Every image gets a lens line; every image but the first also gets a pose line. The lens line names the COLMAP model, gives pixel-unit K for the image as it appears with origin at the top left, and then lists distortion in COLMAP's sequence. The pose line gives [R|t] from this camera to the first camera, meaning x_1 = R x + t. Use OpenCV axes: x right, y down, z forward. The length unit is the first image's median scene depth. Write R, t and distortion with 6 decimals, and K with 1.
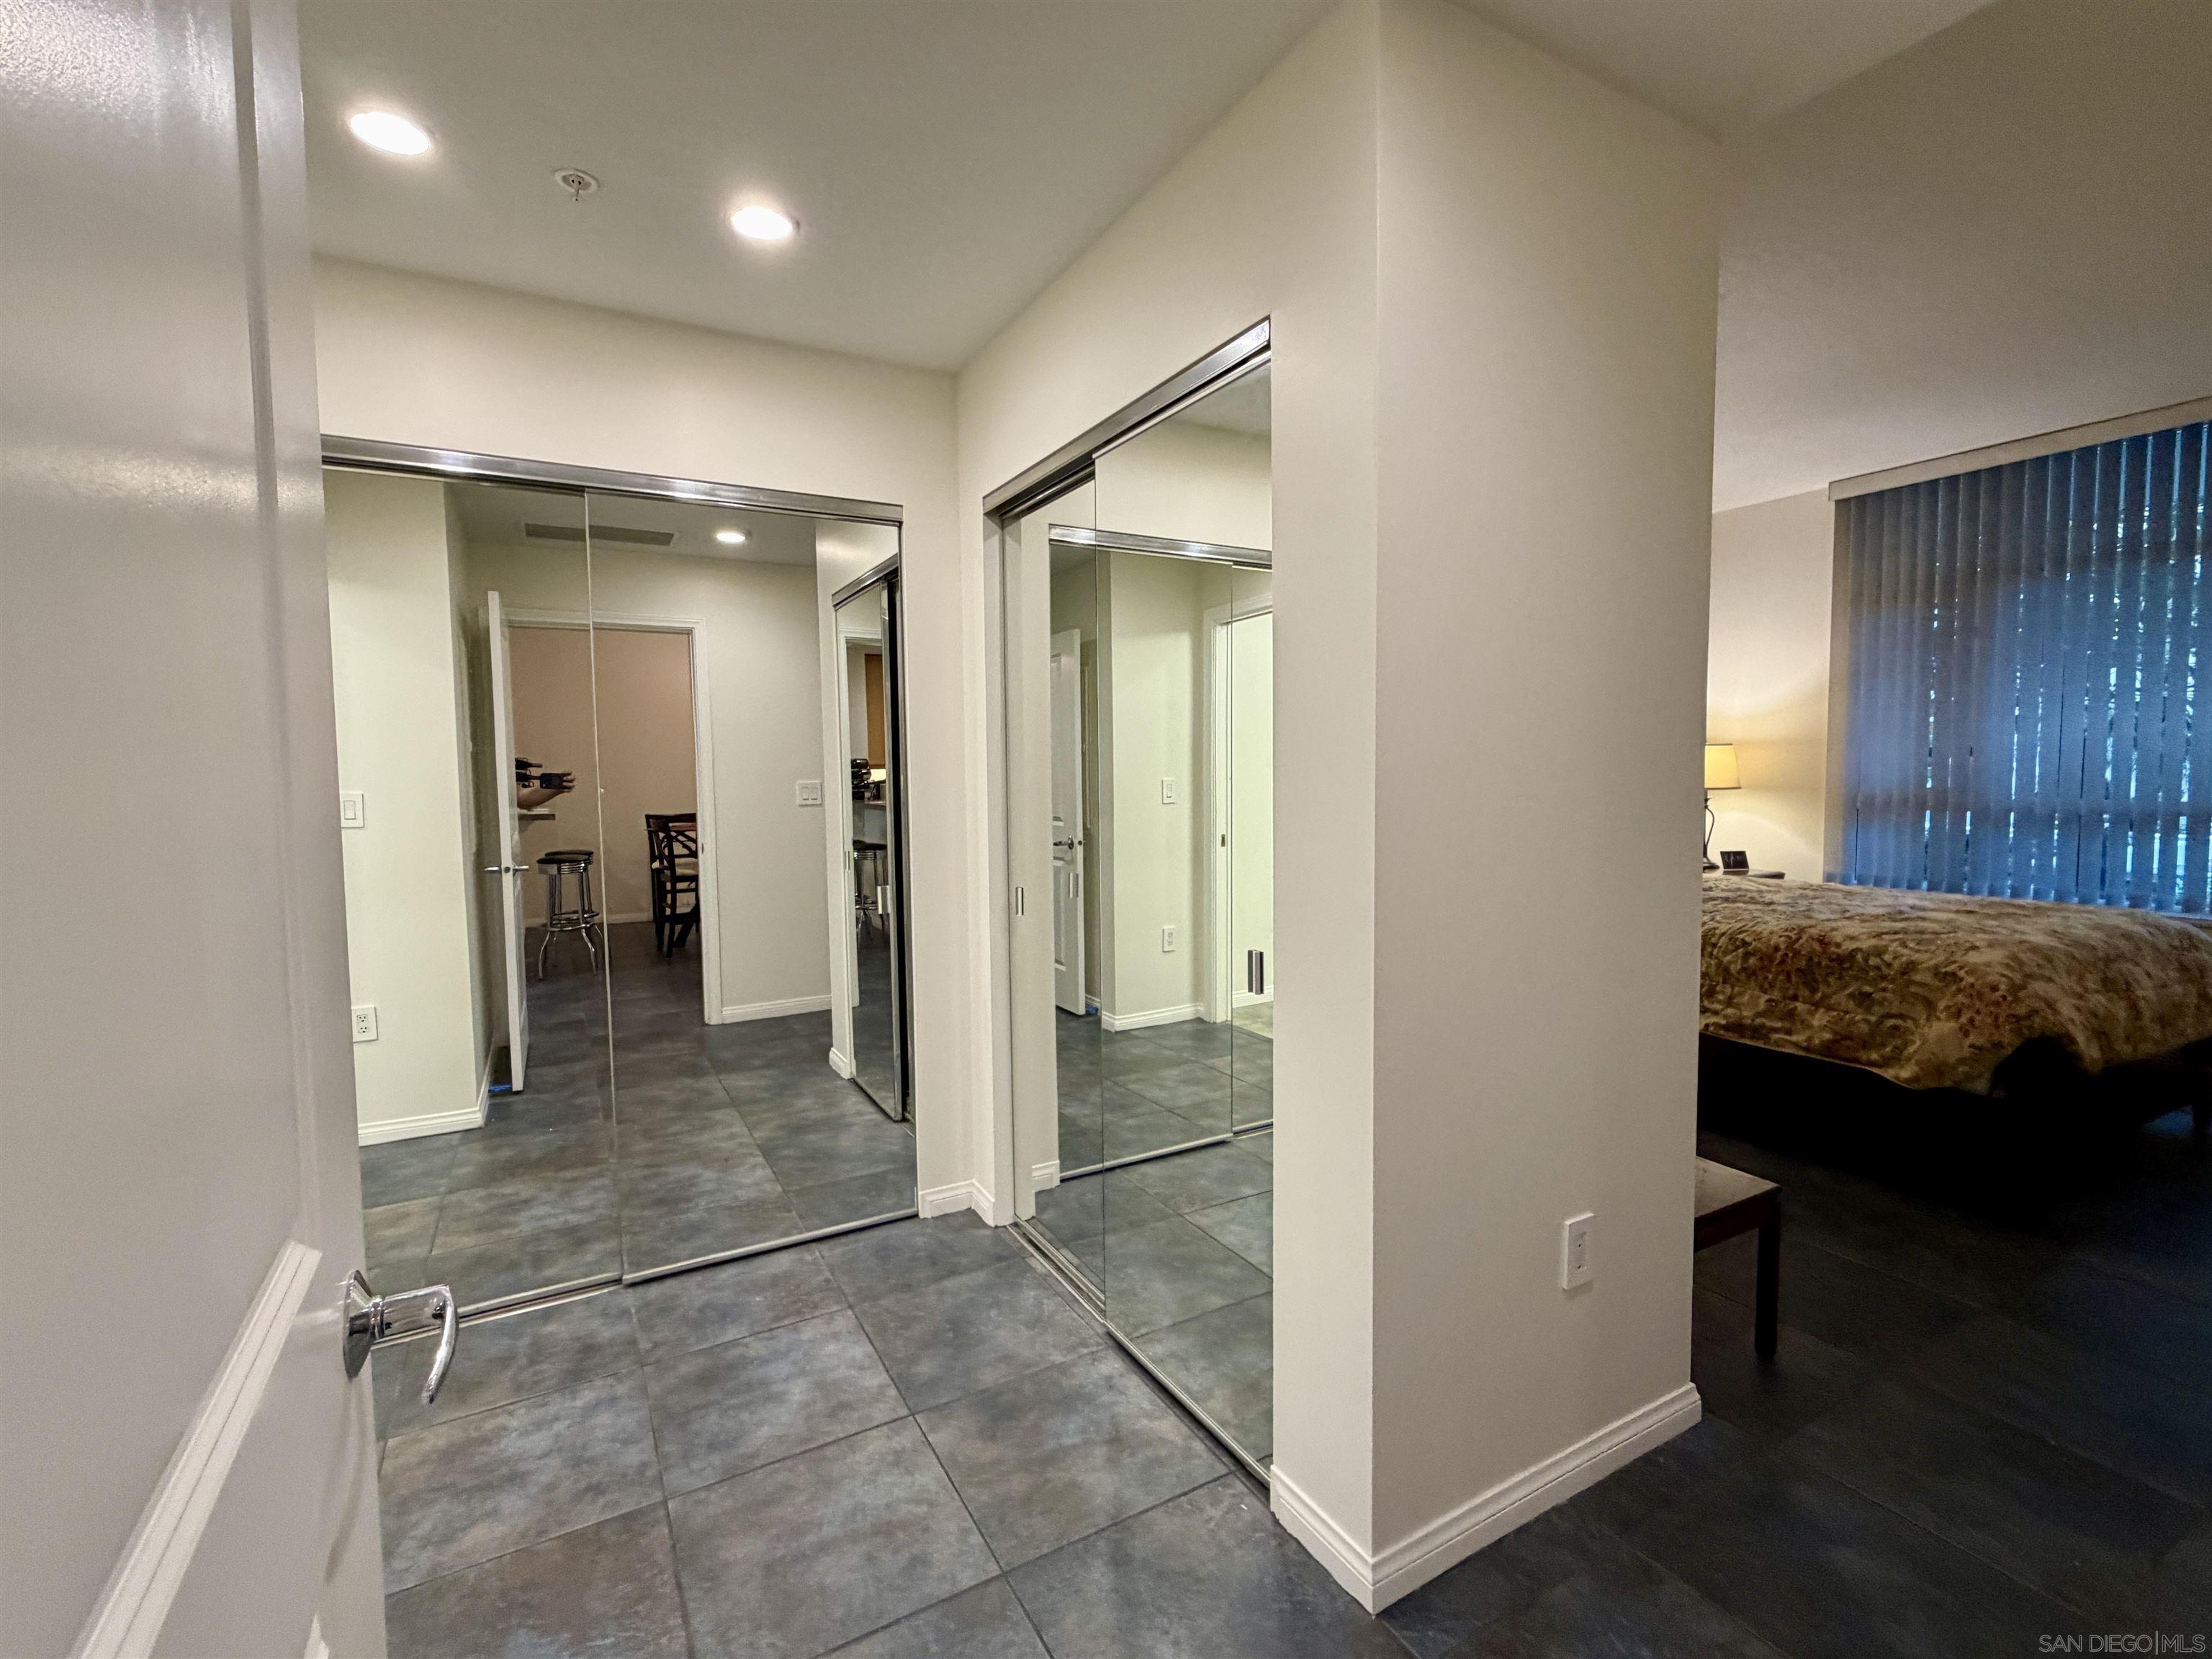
lens RADIAL K [[997.3, 0, 1104.6], [0, 997.3, 830.3], [0, 0, 1]] dist [0.000061, -0.000311]
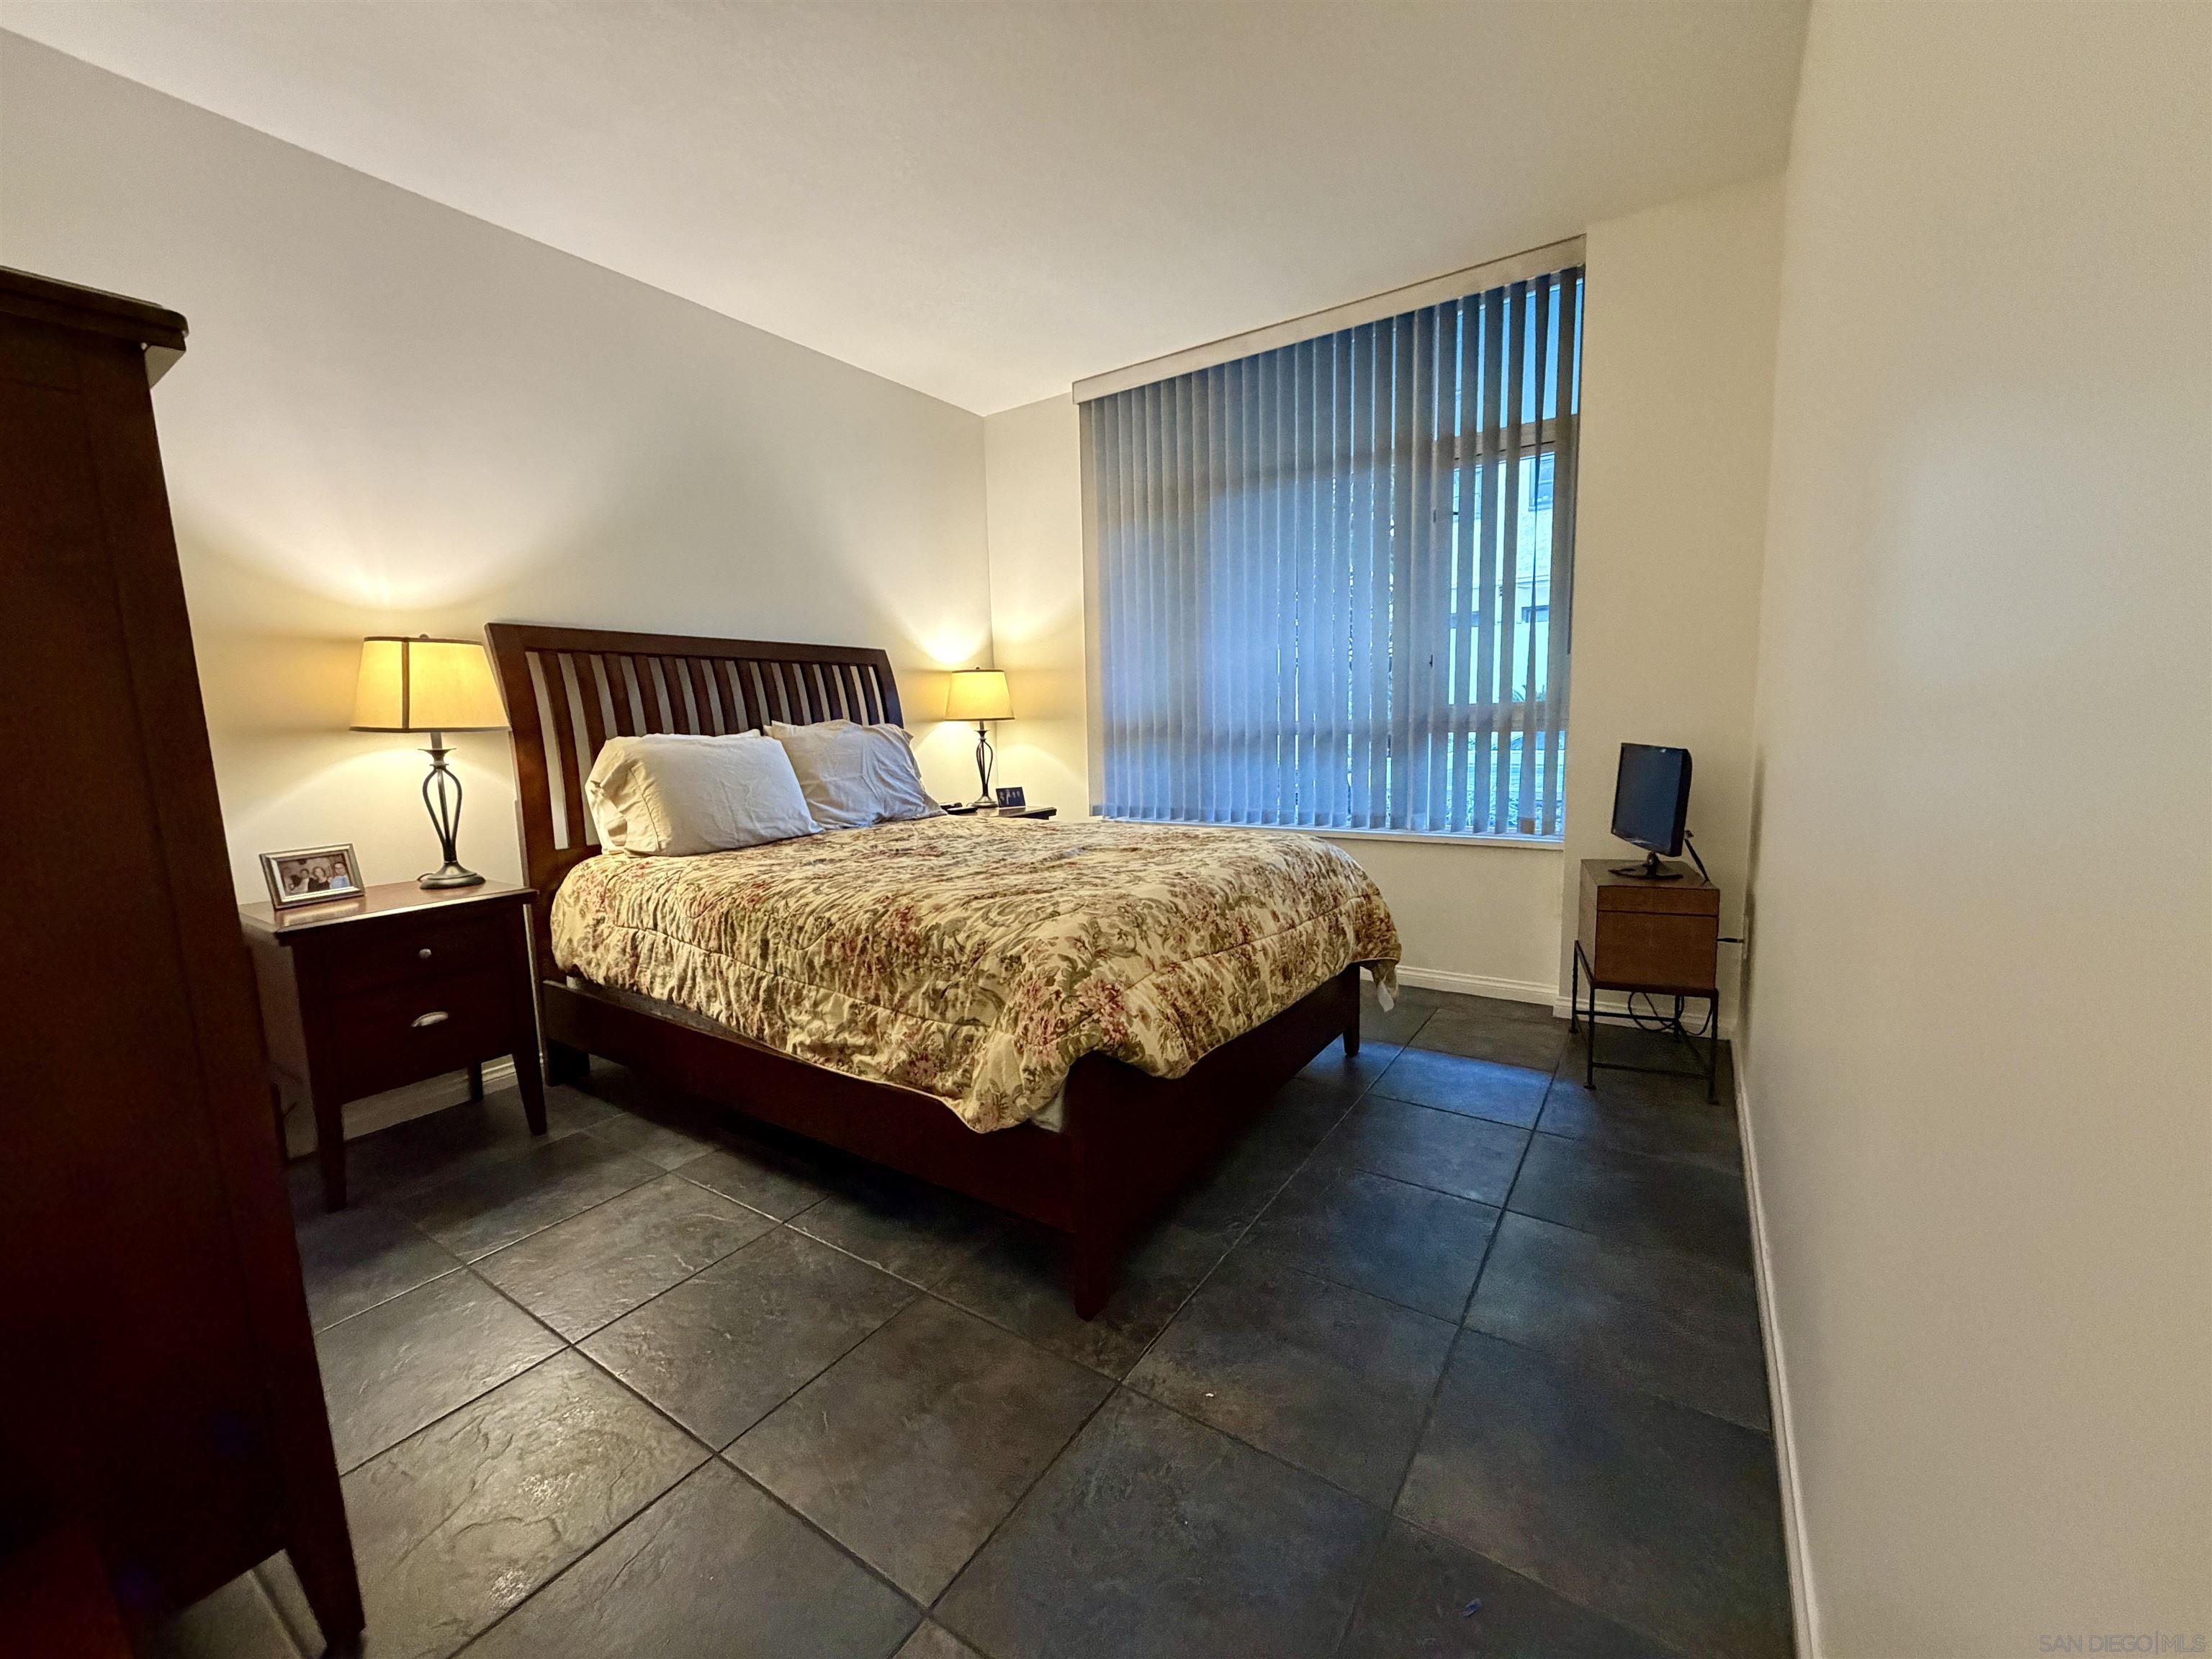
lens RADIAL K [[883.5, 0, 1100.5], [0, 883.5, 829.2], [0, 0, 1]] dist [0.000874, -0.000209]
pose [[0.891473, -0.068904, 0.447803, 0.590181], [0.044689, 0.996921, 0.064432, 0.018180], [-0.450864, -0.037427, 0.891808, 0.407938]]
